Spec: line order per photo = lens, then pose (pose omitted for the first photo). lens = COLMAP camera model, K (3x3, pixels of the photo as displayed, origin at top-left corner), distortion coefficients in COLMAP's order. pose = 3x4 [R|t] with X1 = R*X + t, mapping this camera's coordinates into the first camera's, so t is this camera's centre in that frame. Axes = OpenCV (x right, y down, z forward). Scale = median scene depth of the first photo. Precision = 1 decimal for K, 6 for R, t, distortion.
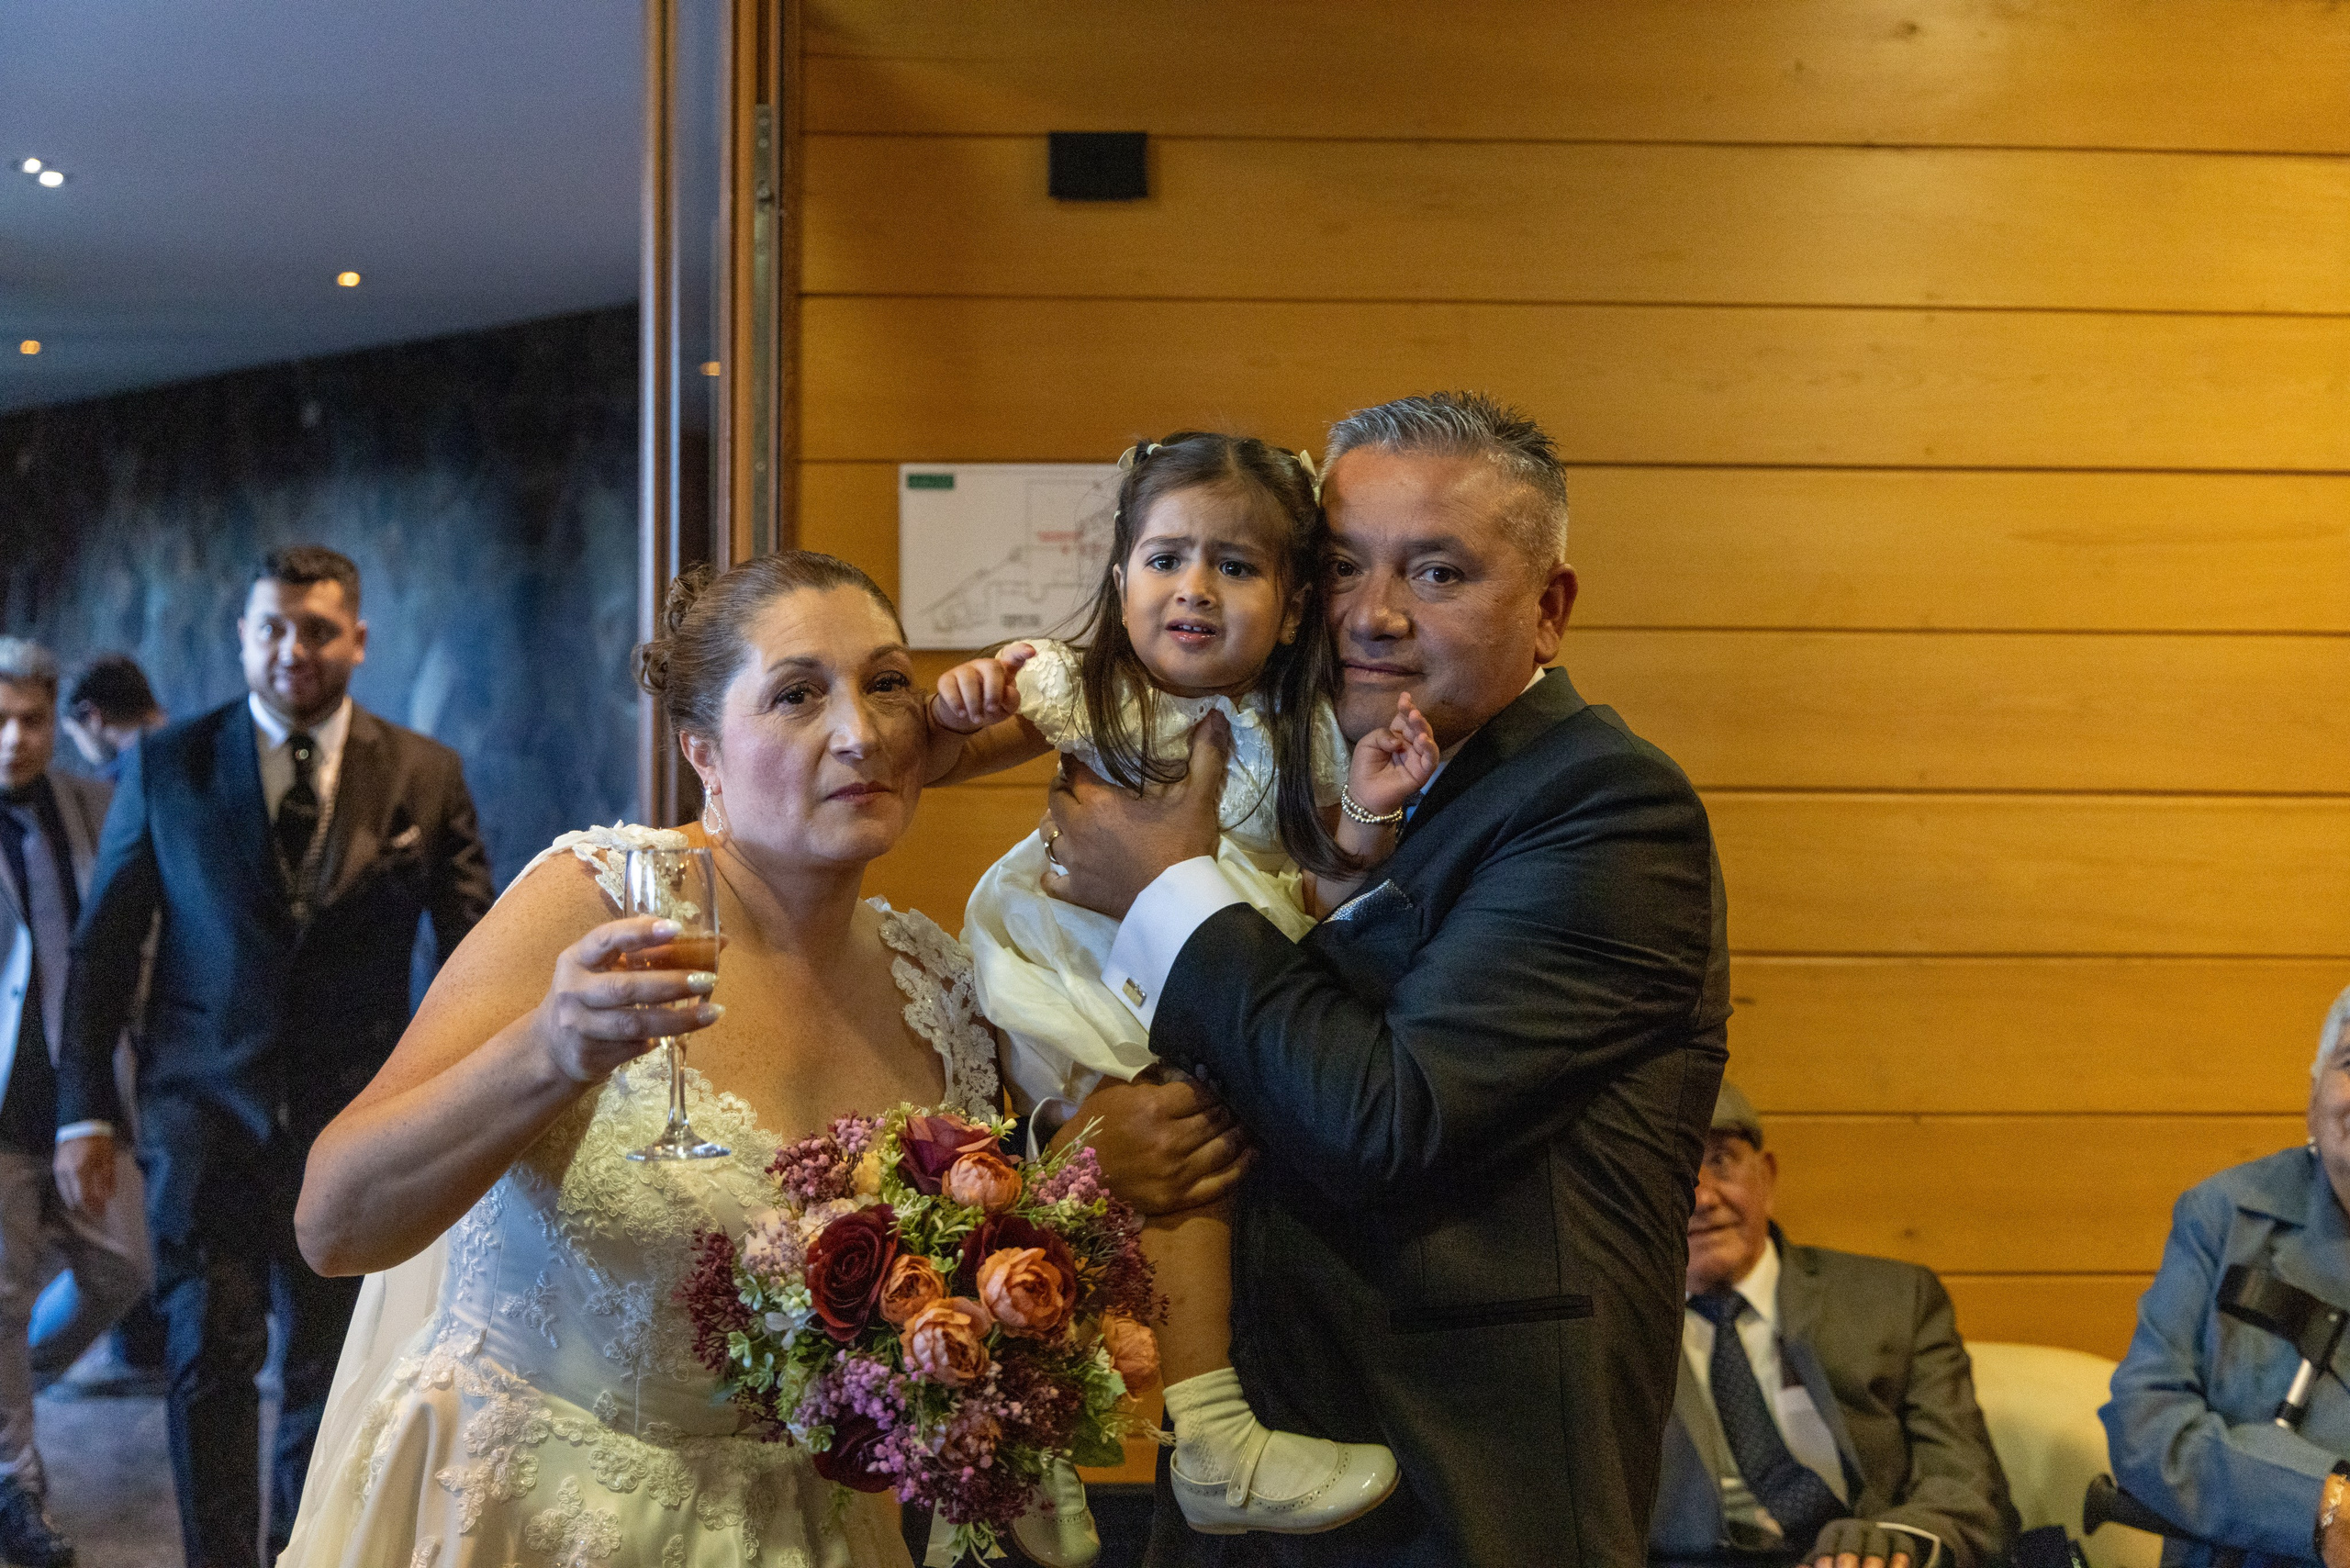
lens RADIAL K [[3934.7, 0, 1269.4], [0, 3934.7, 787.9], [0, 0, 1]] dist [-0.009094, -0.045156]
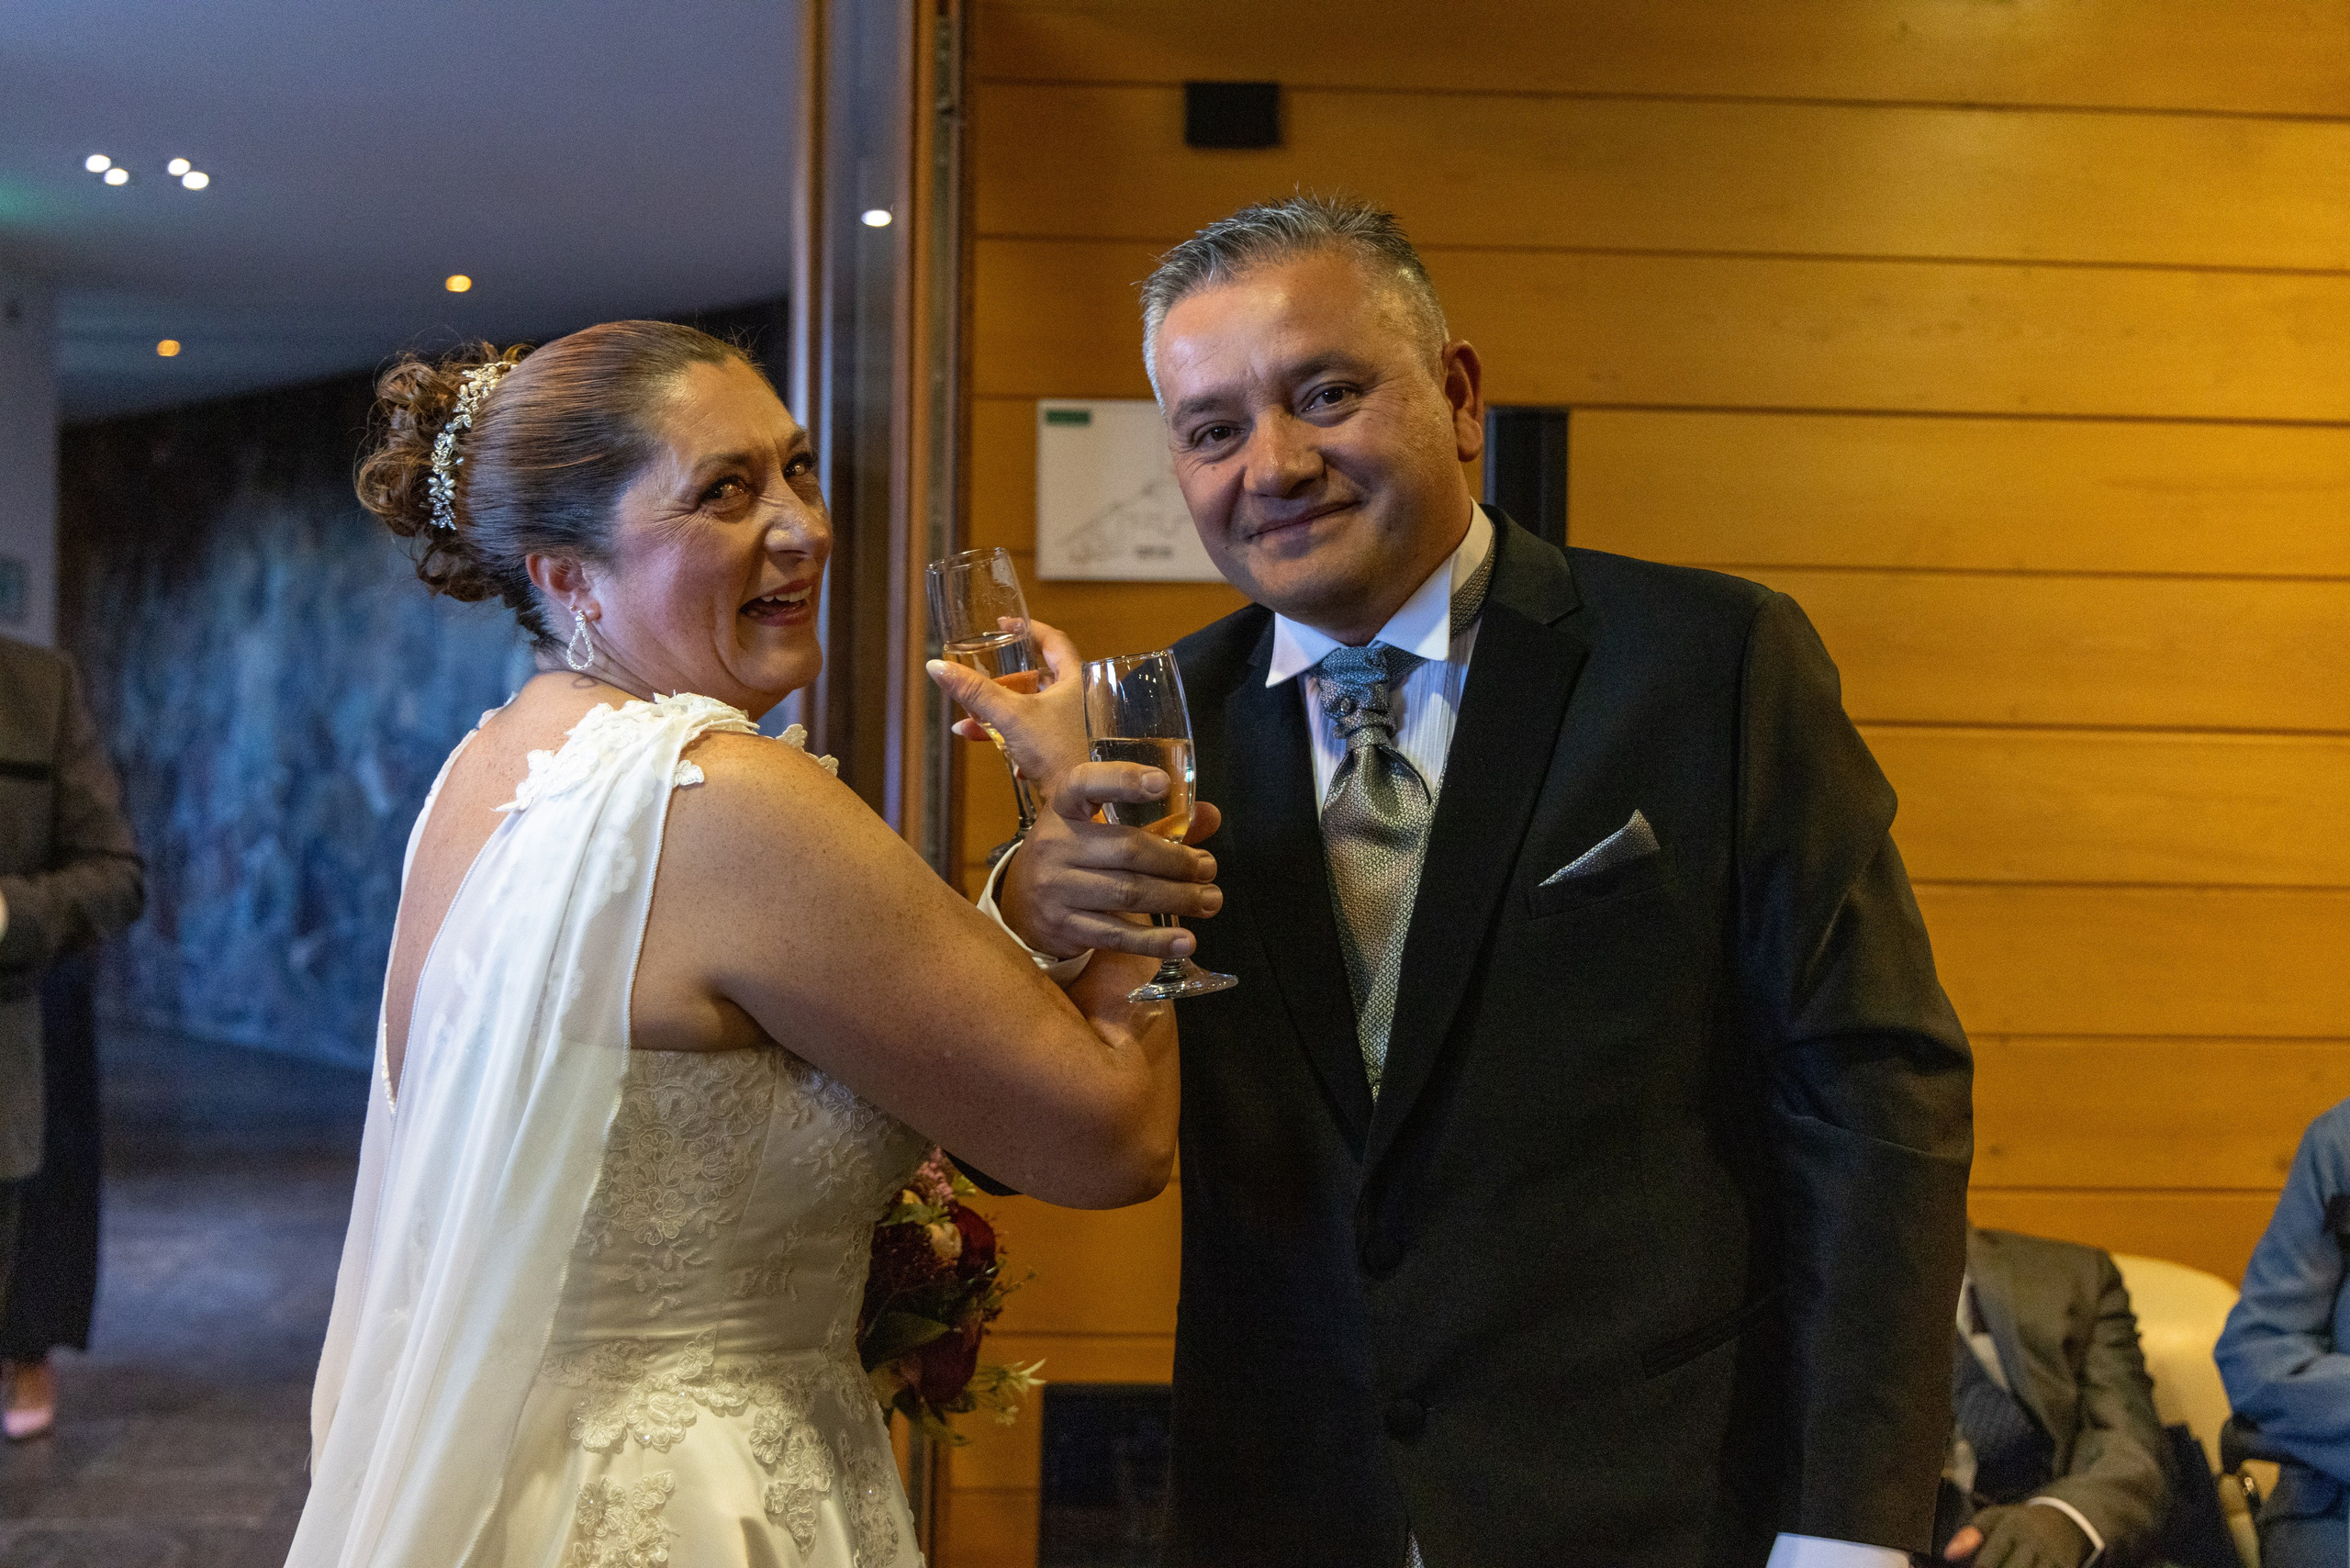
lens RADIAL K [[3247.8, 0, 1175.4], [0, 3247.8, 810.2], [0, 0, 1]] dist [-0.021187, 0.024452]
pose [[0.999940, 0.009781, 0.004857, -0.060300], [-0.009815, 0.999927, 0.007002, 0.019180], [-0.004788, -0.007049, 0.999964, 0.142330]]
